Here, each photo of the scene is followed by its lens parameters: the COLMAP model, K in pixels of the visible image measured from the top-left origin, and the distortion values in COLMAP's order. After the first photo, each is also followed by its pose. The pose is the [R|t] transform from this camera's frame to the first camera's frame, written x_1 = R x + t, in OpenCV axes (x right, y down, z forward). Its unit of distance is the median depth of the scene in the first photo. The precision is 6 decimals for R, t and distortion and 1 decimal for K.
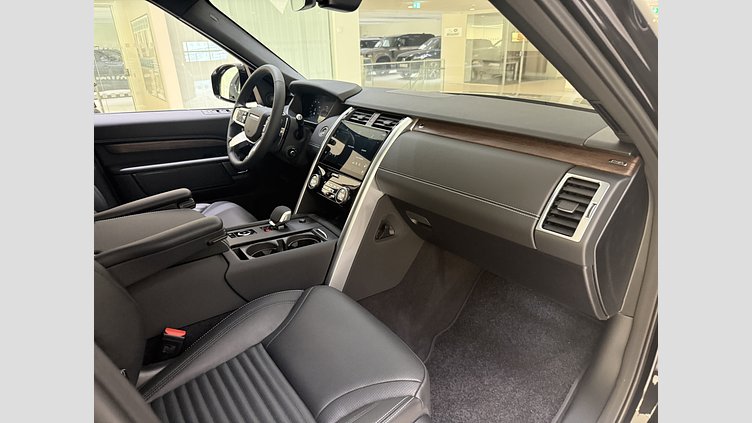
lens RADIAL K [[391.3, 0, 376.9], [0, 391.3, 214.1], [0, 0, 1]] dist [-0.001343, -0.000031]
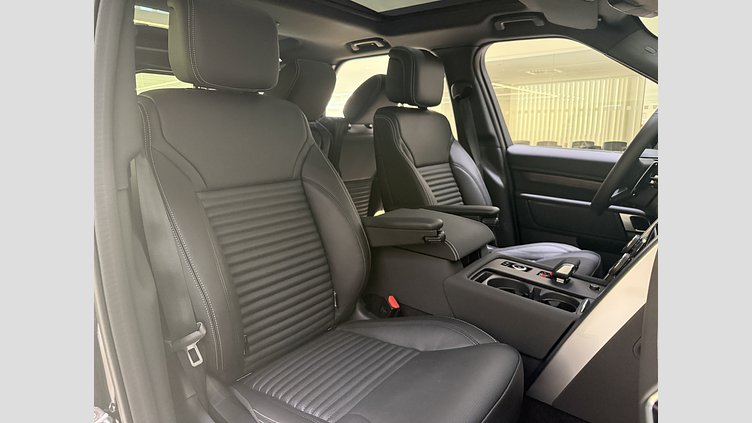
lens RADIAL K [[391.3, 0, 376.7], [0, 391.3, 208.7], [0, 0, 1]] dist [-0.001343, -0.000031]
pose [[0.235321, 0.200148, -0.951086, 0.420301], [-0.361428, 0.926409, 0.105529, -0.053601], [0.902216, 0.318915, 0.290342, 0.389041]]
